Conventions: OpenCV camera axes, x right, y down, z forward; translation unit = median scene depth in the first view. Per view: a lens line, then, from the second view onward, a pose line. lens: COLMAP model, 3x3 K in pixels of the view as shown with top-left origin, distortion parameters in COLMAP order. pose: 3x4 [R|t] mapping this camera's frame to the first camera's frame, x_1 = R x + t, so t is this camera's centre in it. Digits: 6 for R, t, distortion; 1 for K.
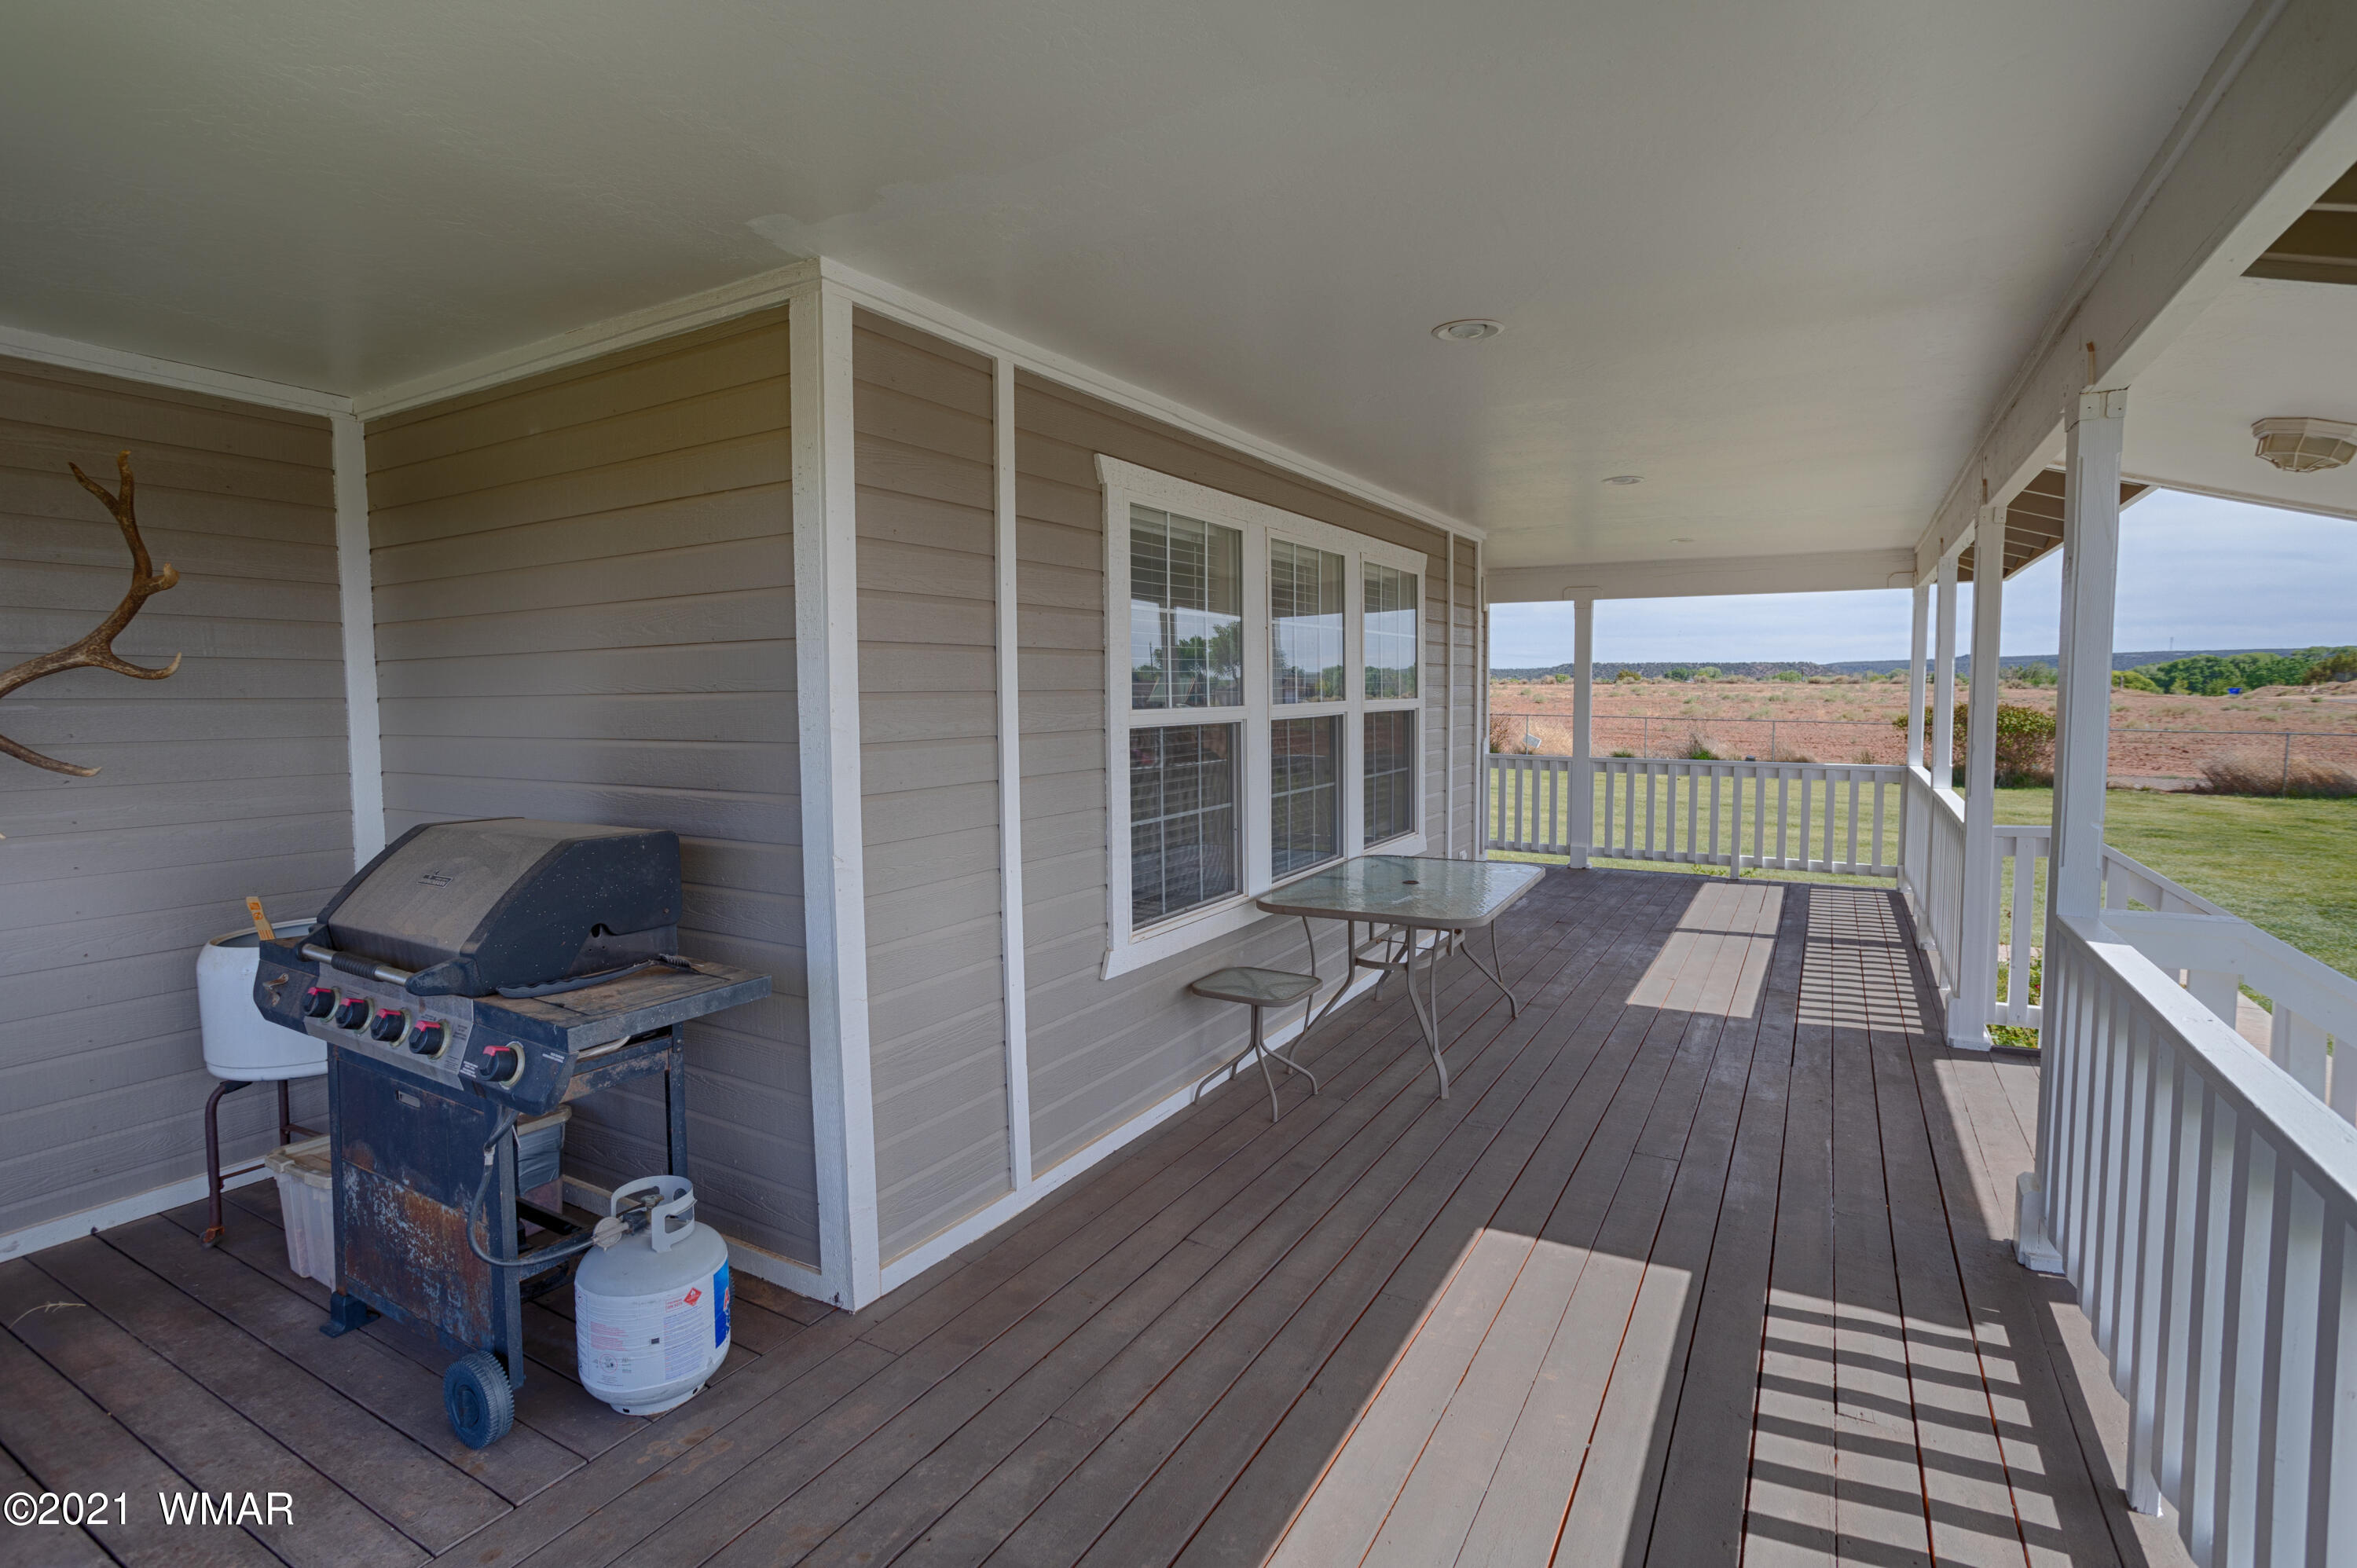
lens RADIAL K [[1124.1, 0, 1178.9], [0, 1124.1, 770.9], [0, 0, 1]] dist [-0.051715, 0.030033]
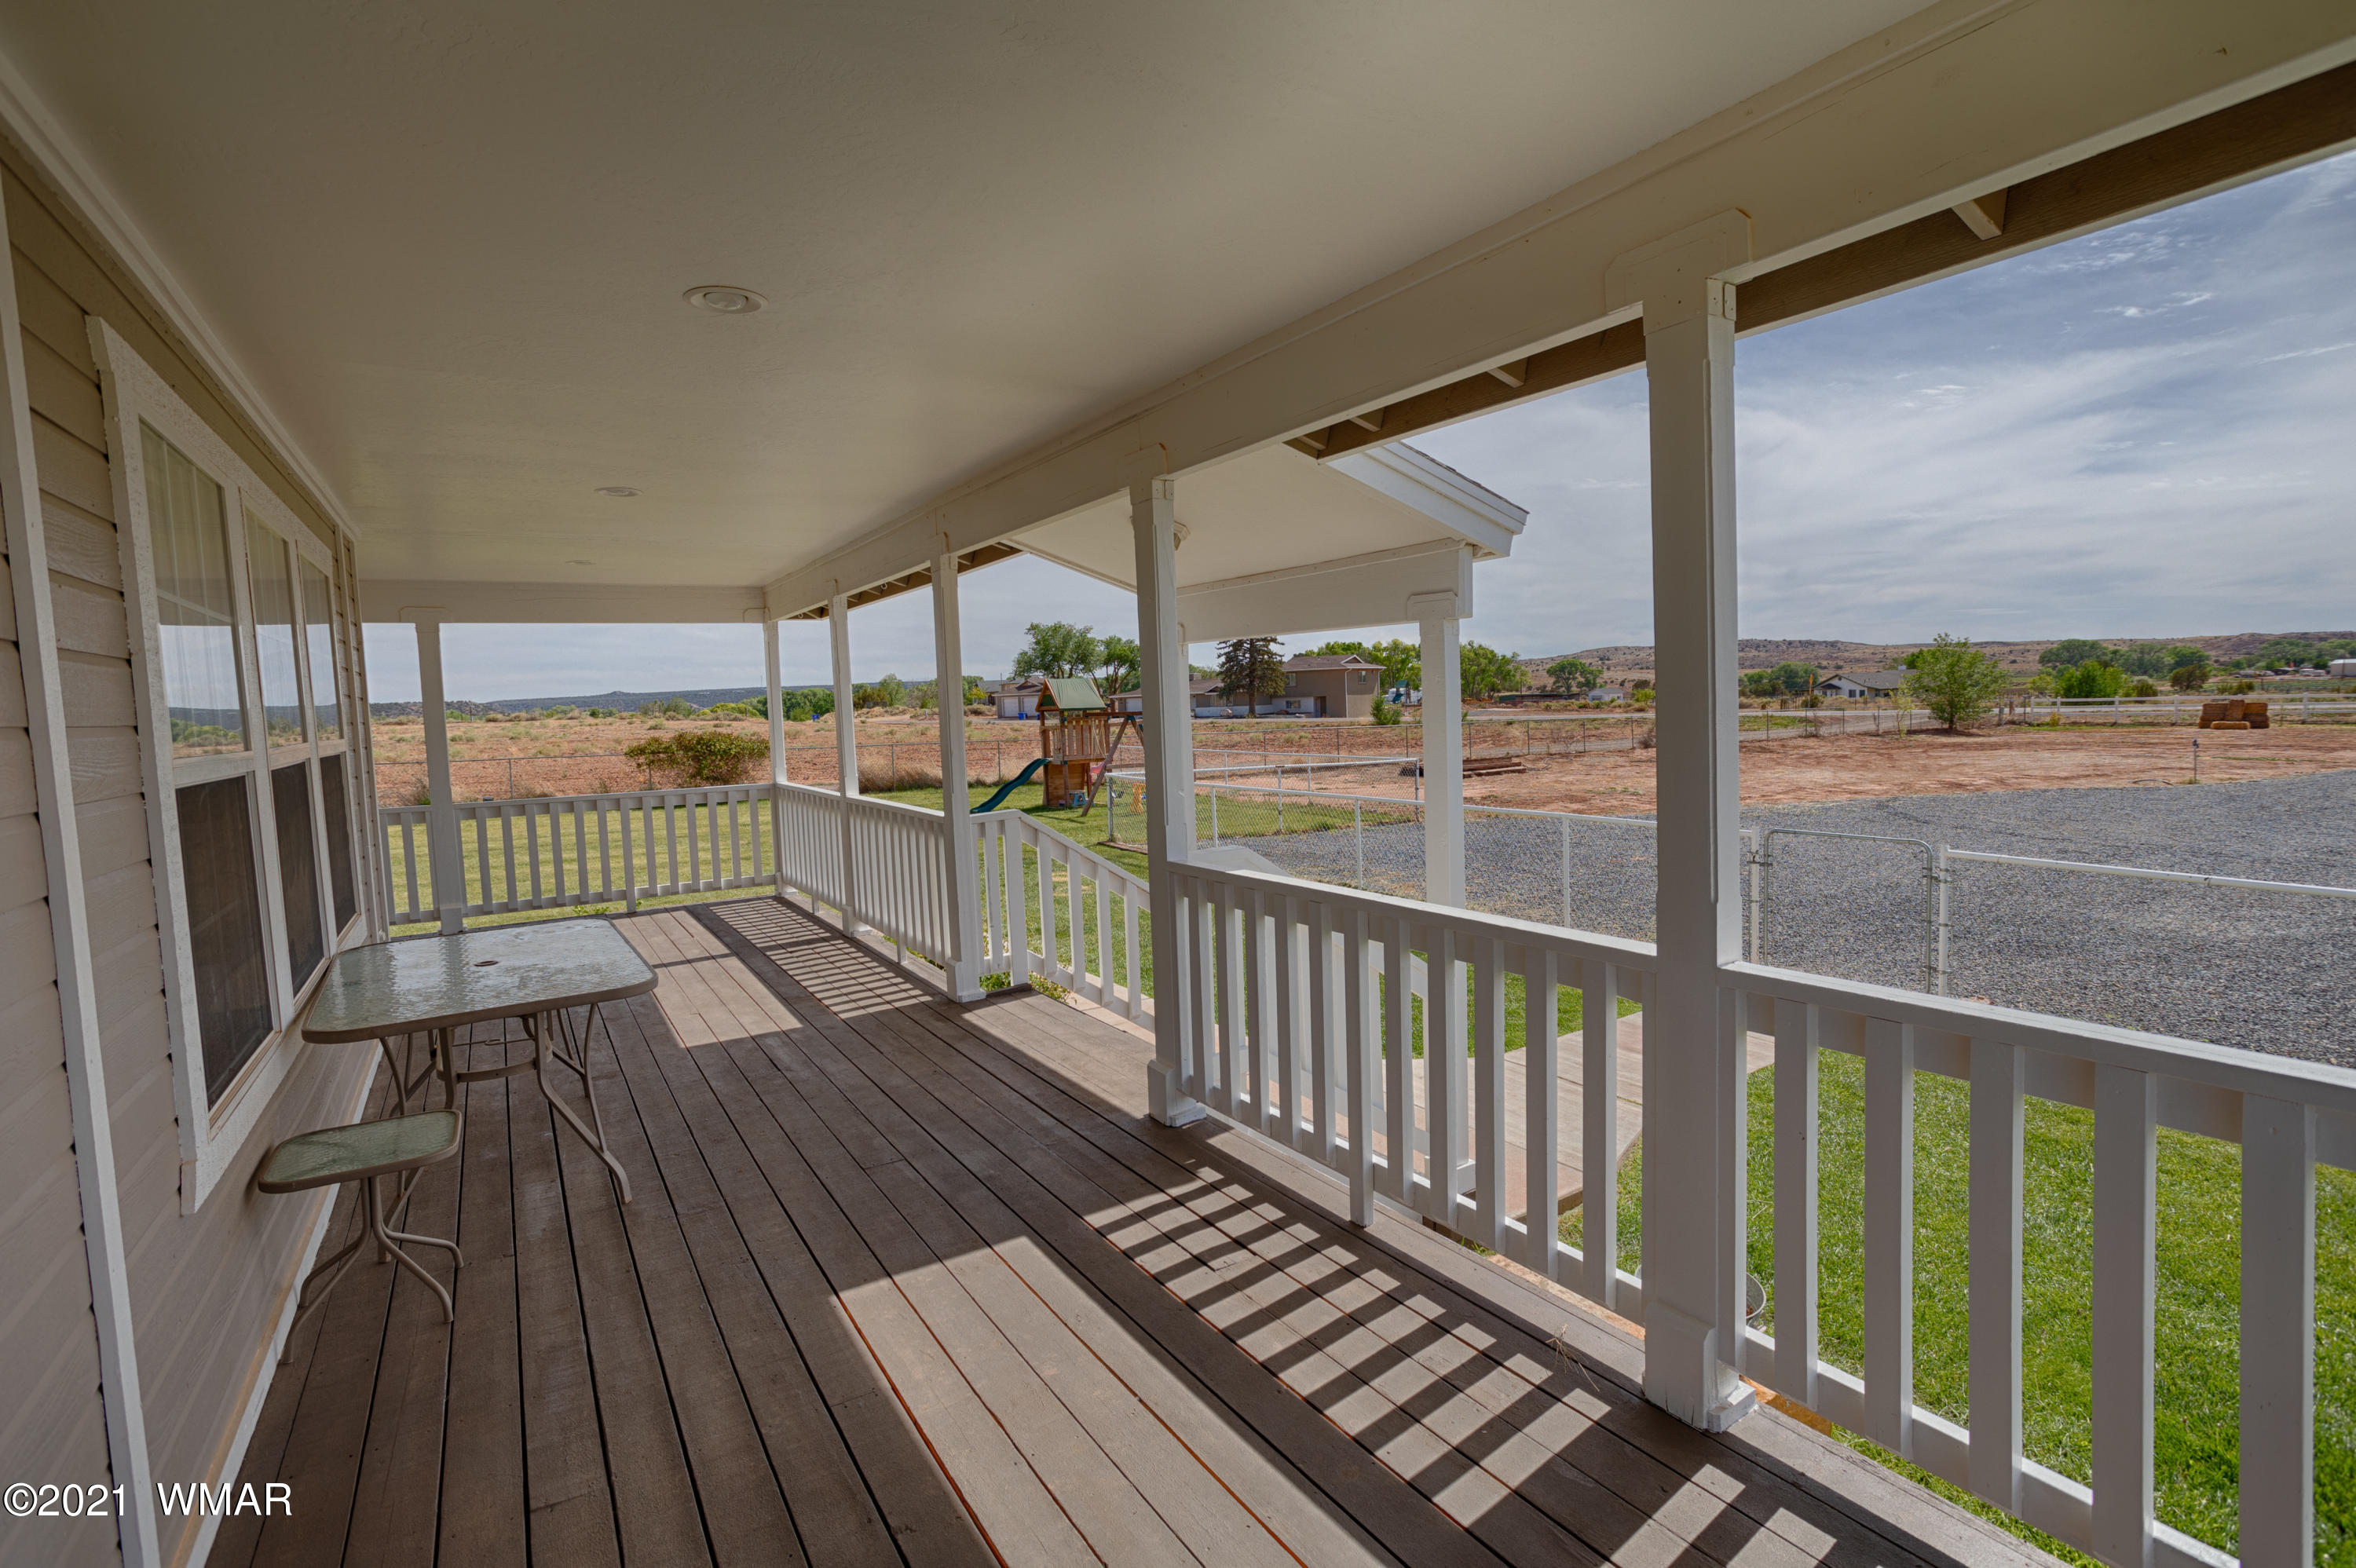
lens RADIAL K [[1123.5, 0, 1178.4], [0, 1123.5, 770.9], [0, 0, 1]] dist [-0.051715, 0.030033]
pose [[0.473575, -0.068815, 0.878061, -0.246695], [0.098123, 0.994859, 0.025047, -0.008140], [-0.875271, 0.074296, 0.477893, 0.195524]]
